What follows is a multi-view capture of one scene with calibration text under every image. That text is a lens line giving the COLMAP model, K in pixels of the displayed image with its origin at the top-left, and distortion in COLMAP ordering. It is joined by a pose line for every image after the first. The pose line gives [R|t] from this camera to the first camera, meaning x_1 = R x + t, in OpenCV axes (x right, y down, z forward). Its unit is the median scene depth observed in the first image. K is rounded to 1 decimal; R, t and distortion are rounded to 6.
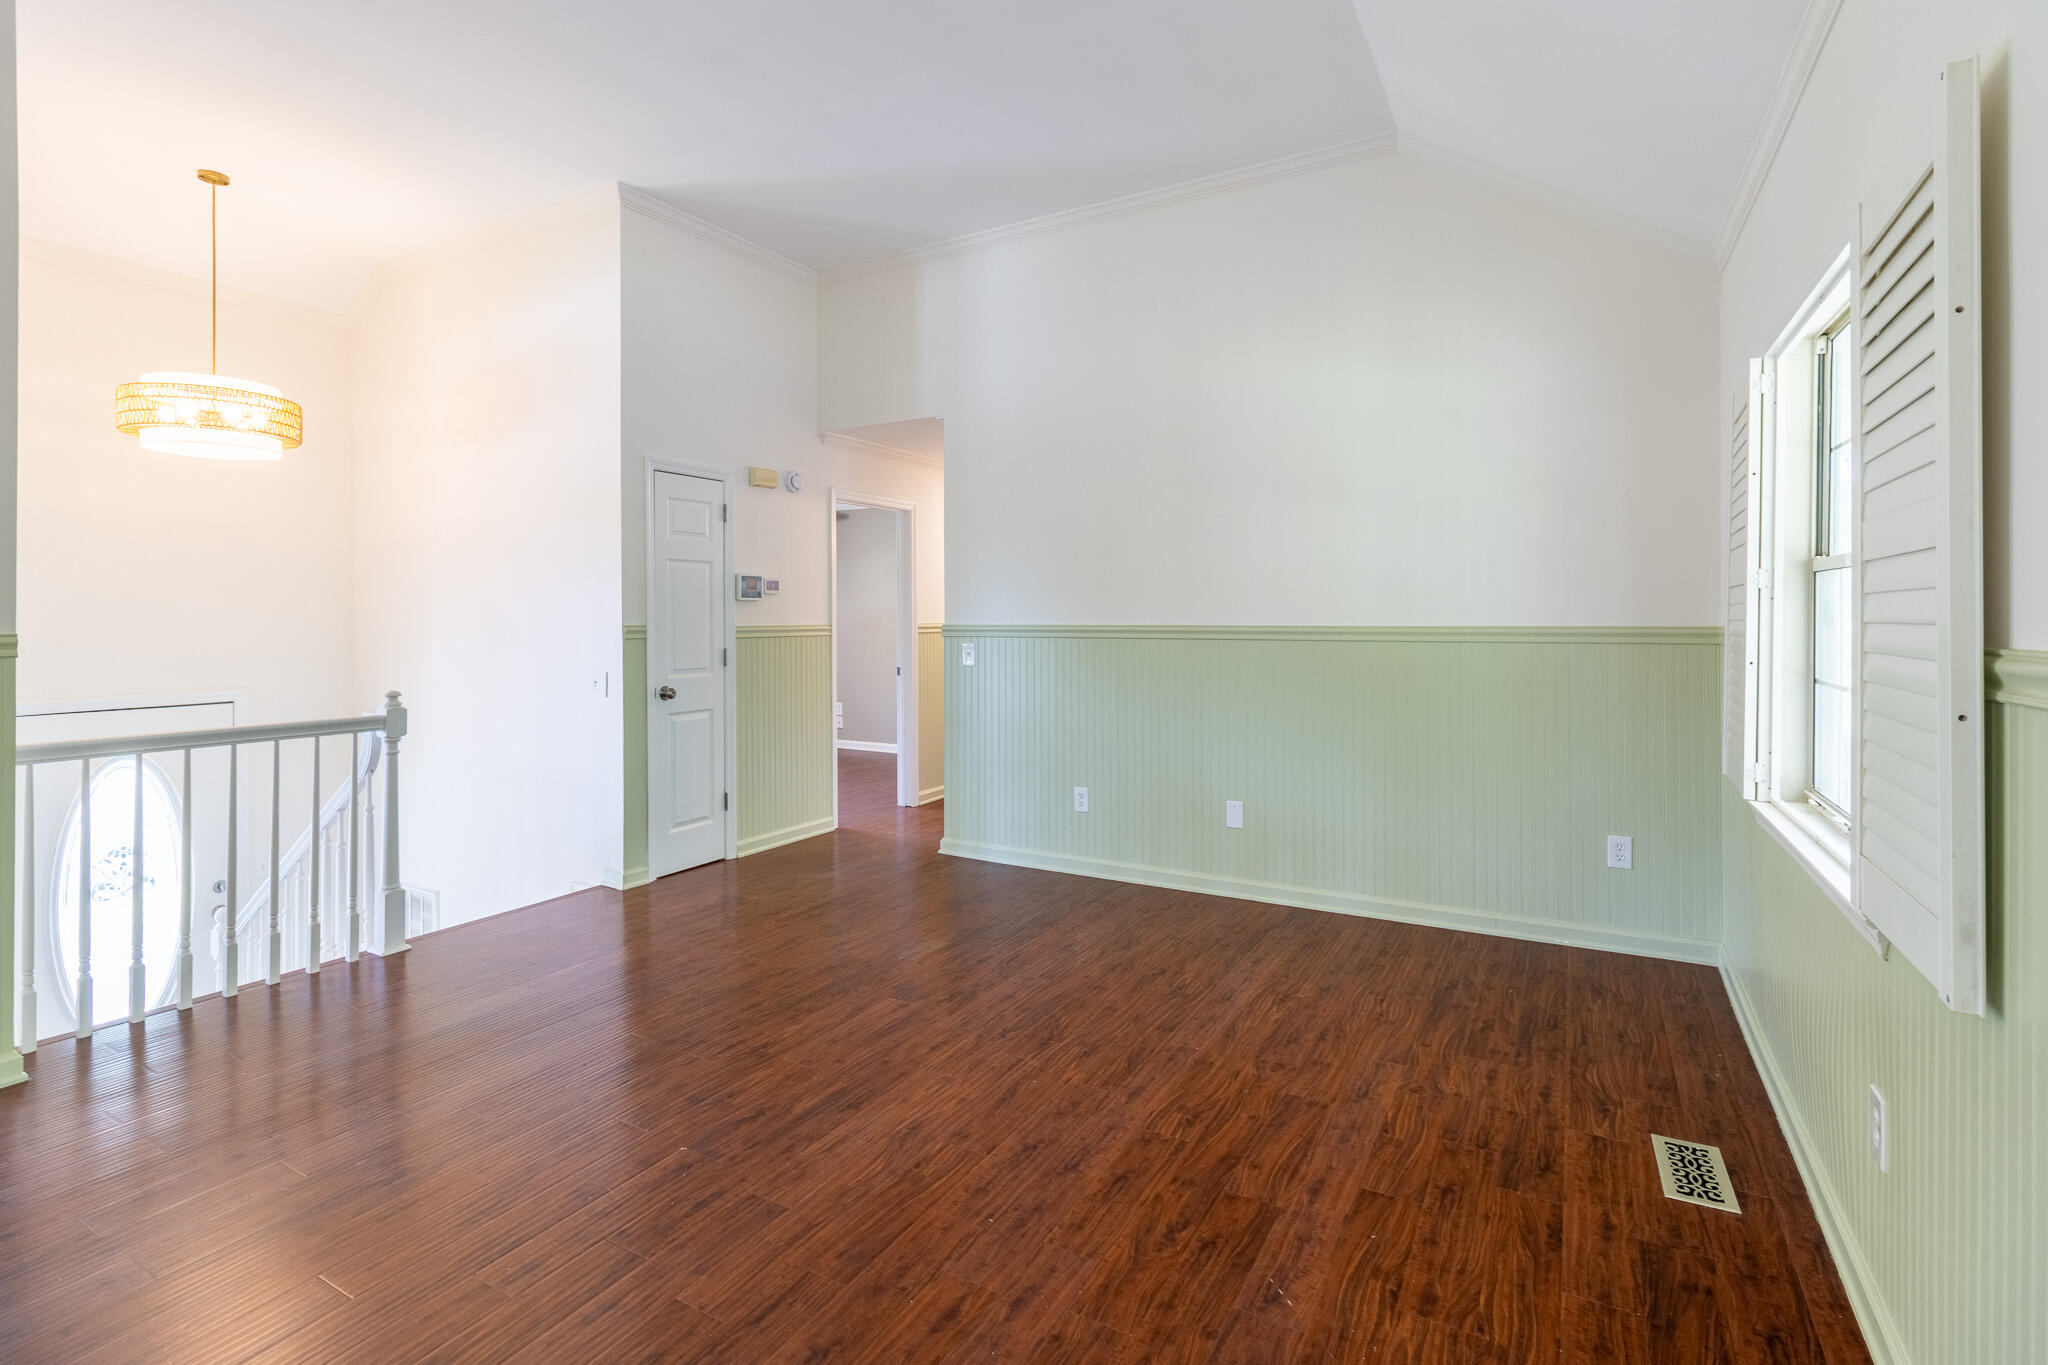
lens RADIAL K [[958.6, 0, 1022.2], [0, 958.6, 614.5], [0, 0, 1]] dist [-0.000839, -0.000001]
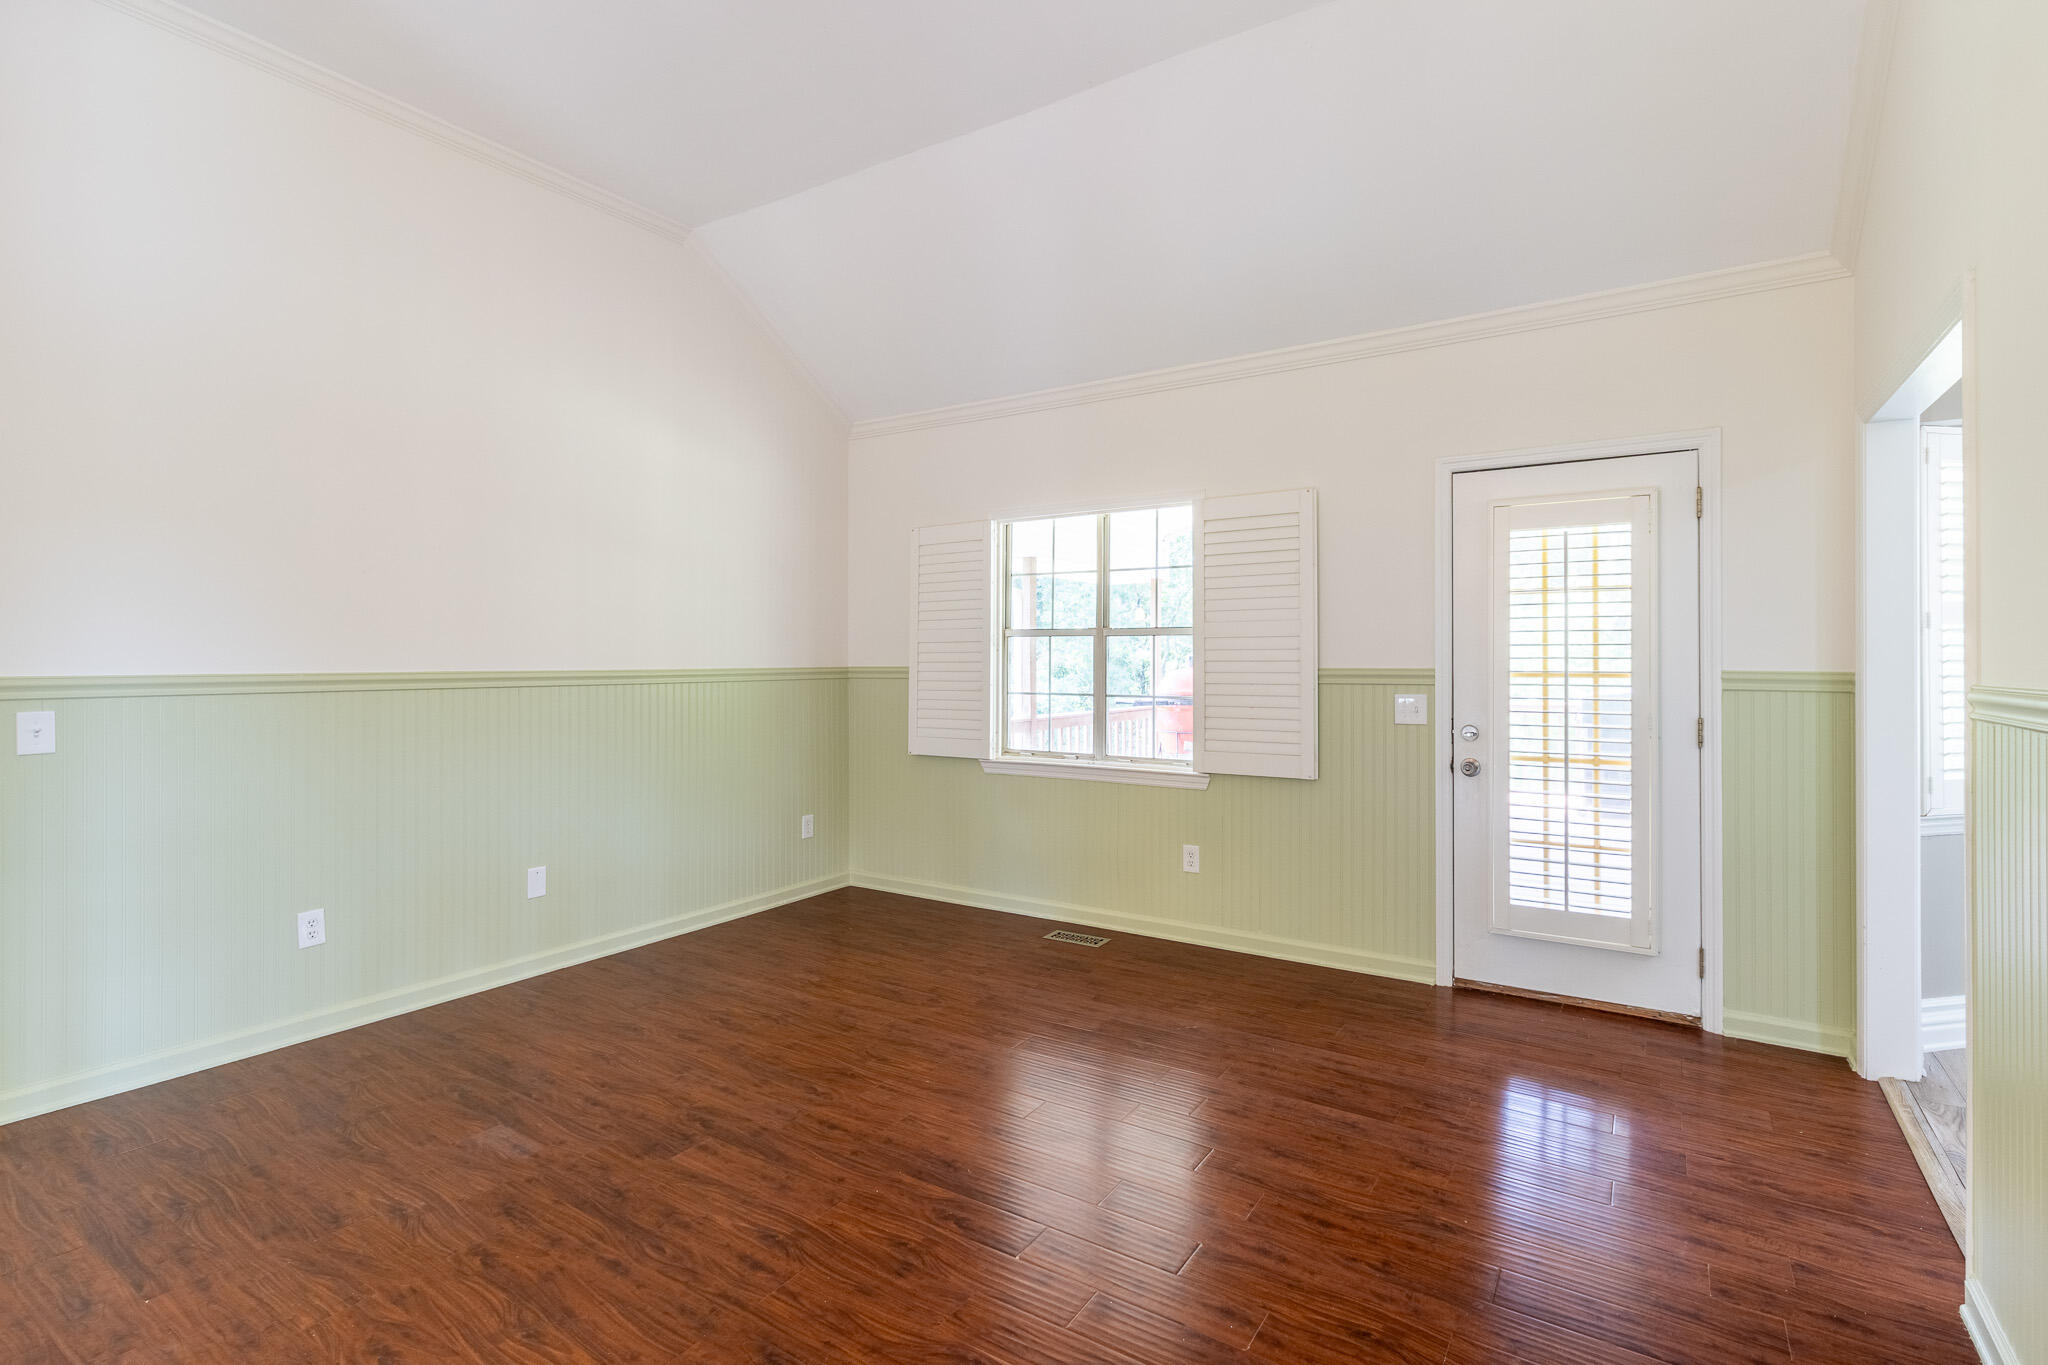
lens RADIAL K [[965.8, 0, 1027.6], [0, 965.8, 648.7], [0, 0, 1]] dist [-0.004324, -0.000176]
pose [[0.054553, 0.015061, 0.998397, -1.000359], [-0.000051, 0.999886, -0.015081, 0.006544], [-0.998511, 0.000771, 0.054548, 0.753201]]
